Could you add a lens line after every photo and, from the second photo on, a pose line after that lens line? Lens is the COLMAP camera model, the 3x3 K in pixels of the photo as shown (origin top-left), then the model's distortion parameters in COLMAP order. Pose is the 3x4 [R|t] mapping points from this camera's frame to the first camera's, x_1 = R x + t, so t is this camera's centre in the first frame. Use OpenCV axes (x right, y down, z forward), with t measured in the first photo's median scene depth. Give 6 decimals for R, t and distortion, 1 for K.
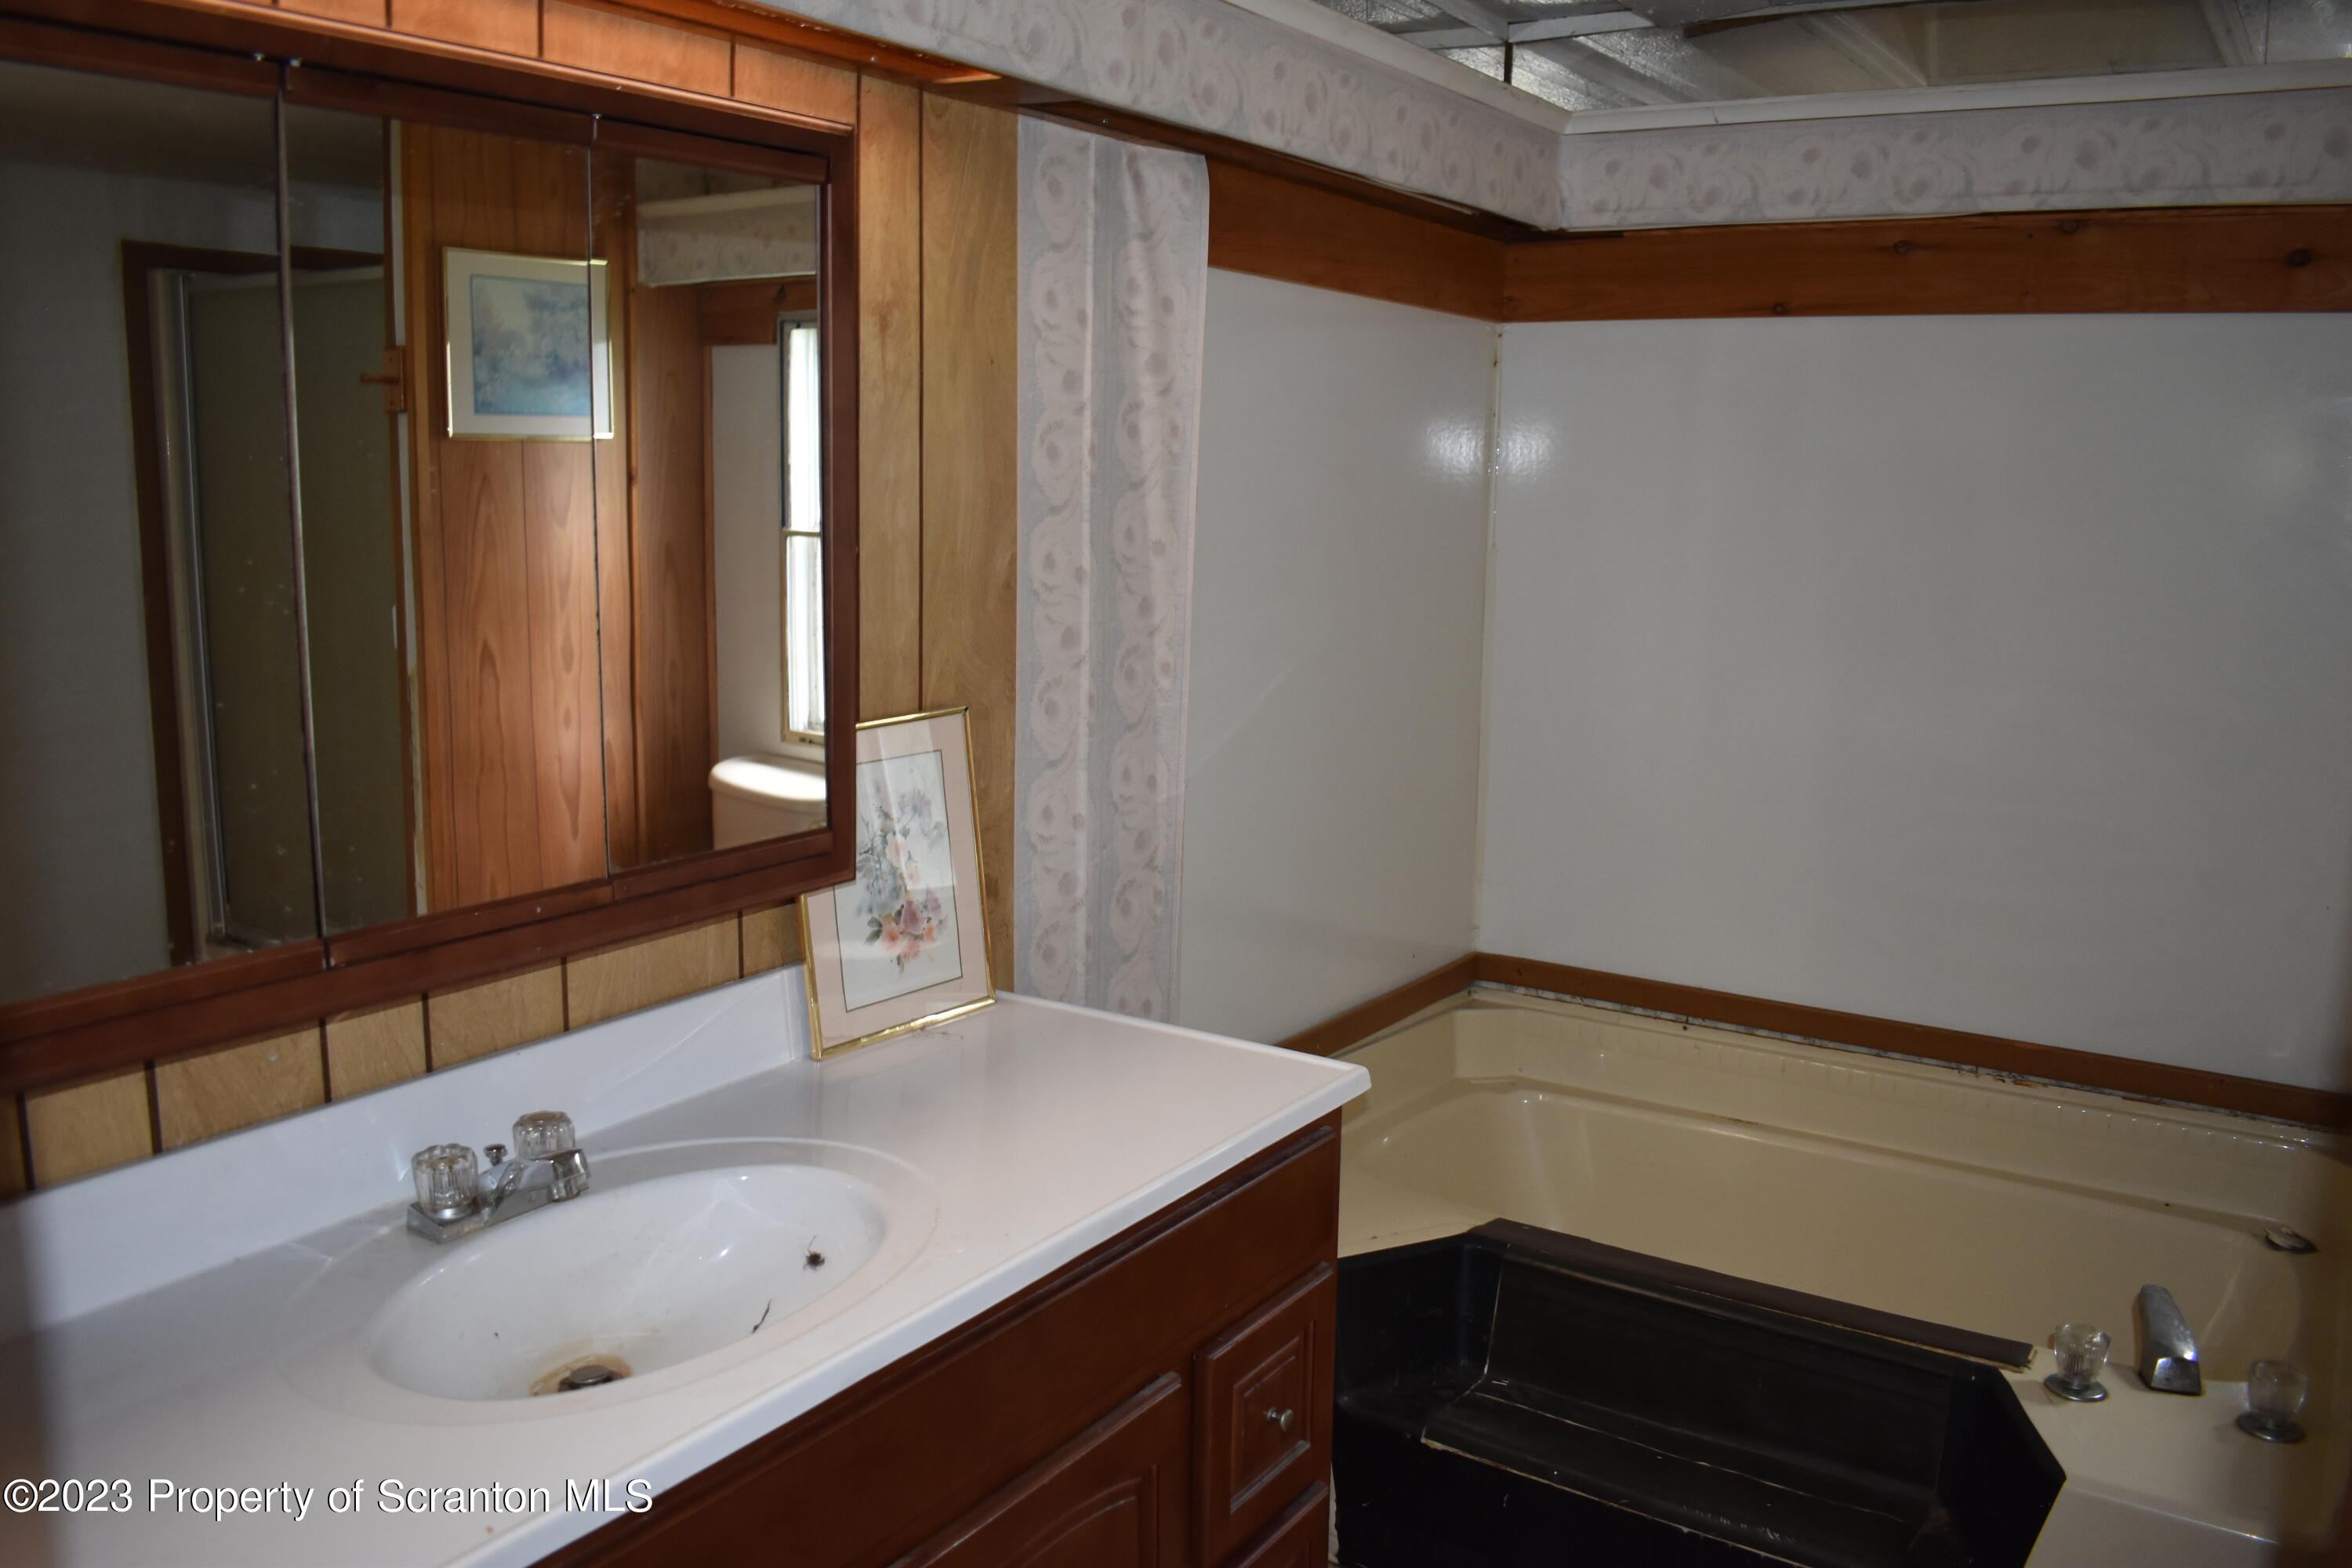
lens RADIAL K [[1827.9, 0, 1175.5], [0, 1827.9, 774.3], [0, 0, 1]] dist [-0.091596, 0.007334]
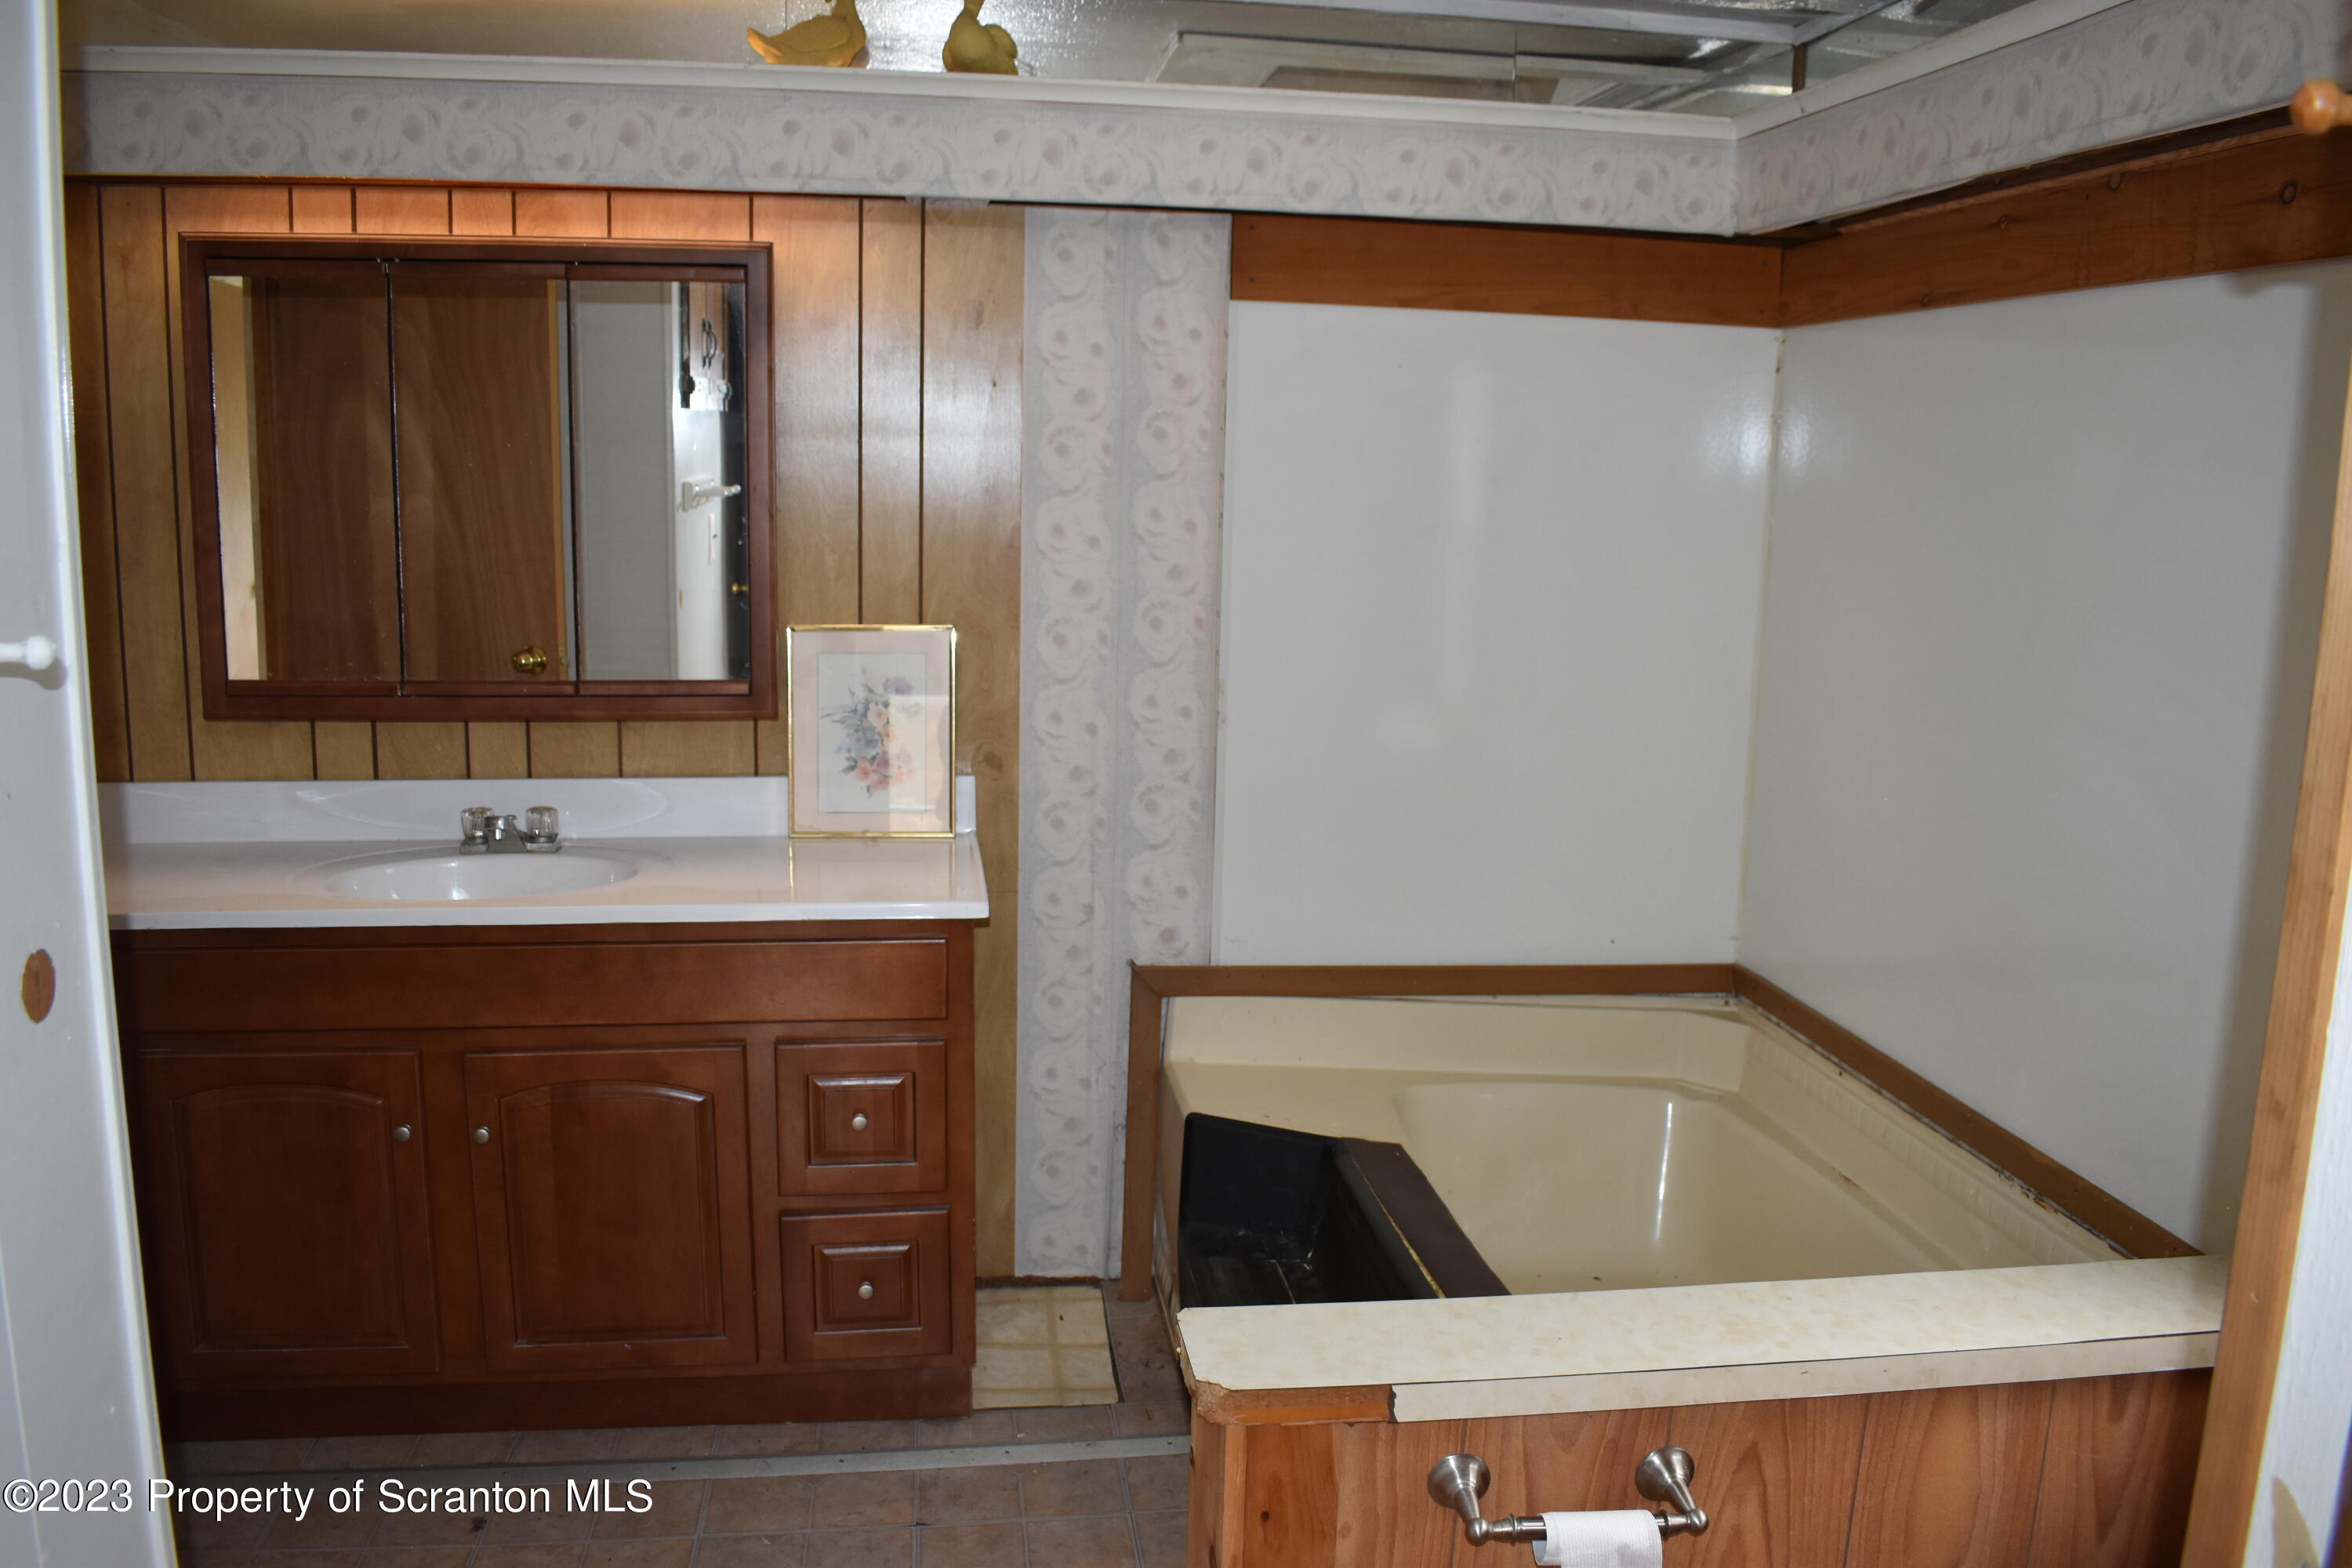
lens RADIAL K [[1827.9, 0, 1181.3], [0, 1827.9, 785.8], [0, 0, 1]] dist [-0.091596, 0.007334]
pose [[0.670206, 0.132908, -0.730178, 1.008402], [-0.137792, 0.989013, 0.053546, -0.013832], [0.729272, 0.064726, 0.681156, 0.154754]]
